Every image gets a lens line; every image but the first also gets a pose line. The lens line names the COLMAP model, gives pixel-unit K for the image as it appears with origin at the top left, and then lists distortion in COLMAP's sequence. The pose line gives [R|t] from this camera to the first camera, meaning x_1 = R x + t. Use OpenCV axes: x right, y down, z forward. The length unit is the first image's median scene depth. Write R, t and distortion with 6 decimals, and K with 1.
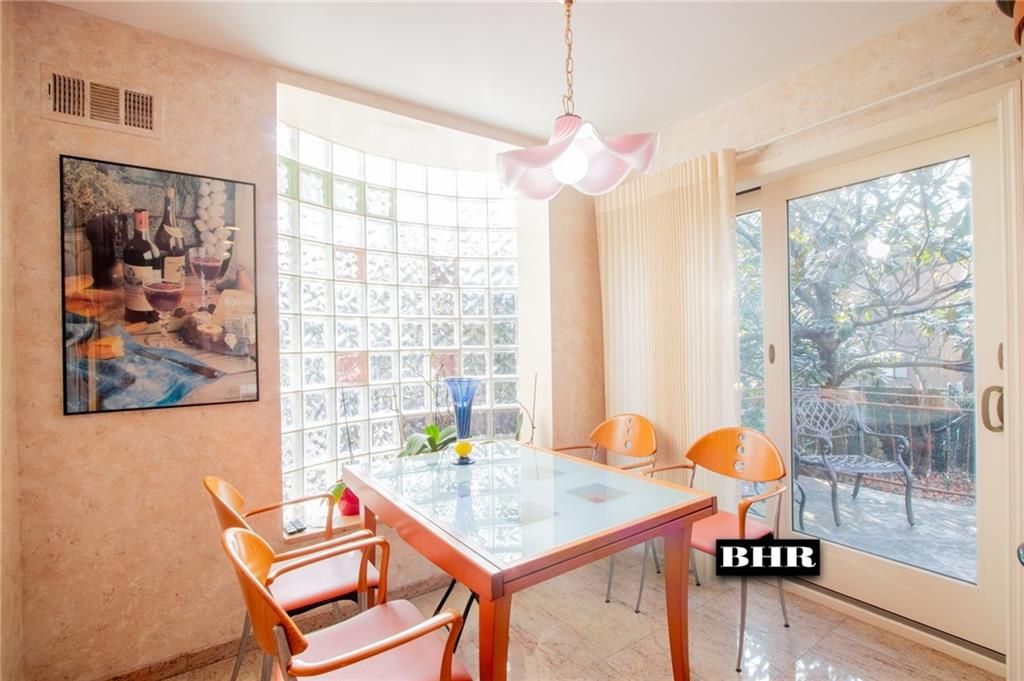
lens RADIAL K [[486.8, 0, 552.7], [0, 486.8, 346.9], [0, 0, 1]] dist [-0.005659, -0.000941]
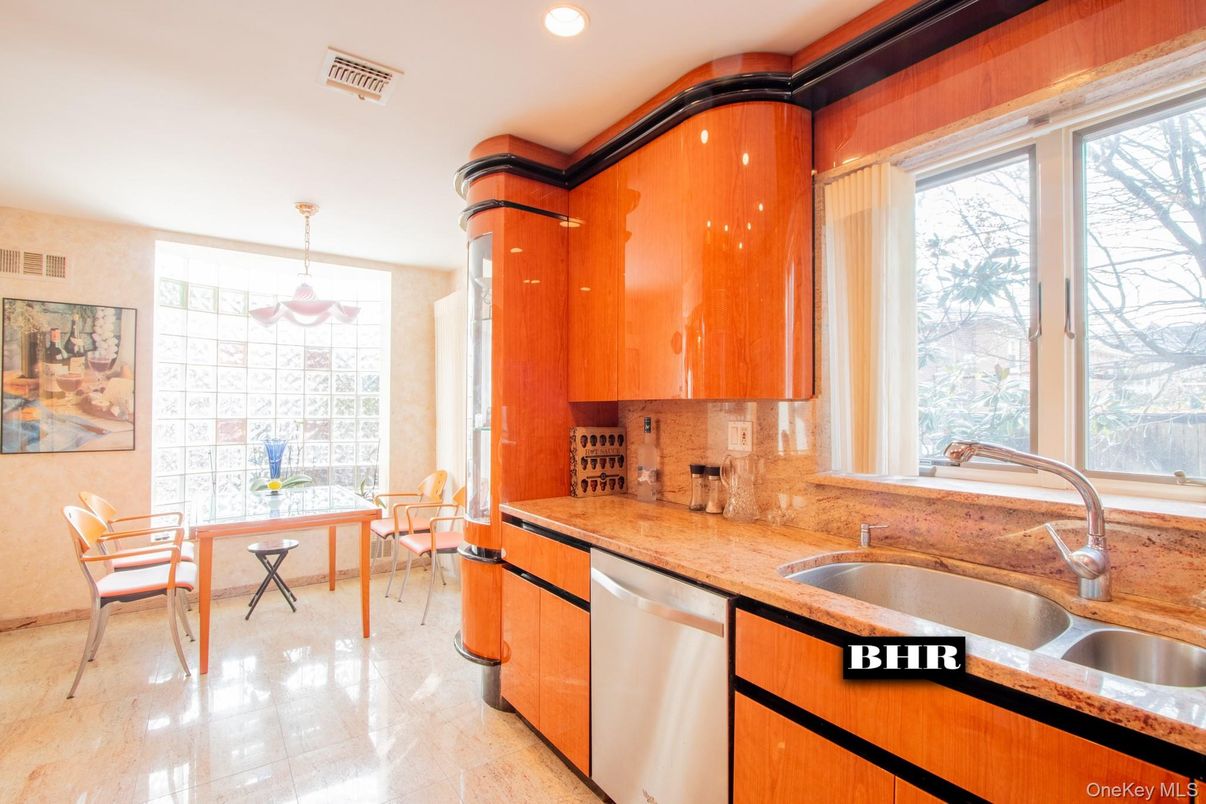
lens RADIAL K [[565.9, 0, 631.6], [0, 565.9, 409.0], [0, 0, 1]] dist [0.000440, 0.000280]
pose [[0.999796, 0.020220, 0.000309, 1.018106], [-0.020215, 0.999732, -0.011287, -0.032329], [-0.000537, 0.011279, 0.999936, -0.837787]]
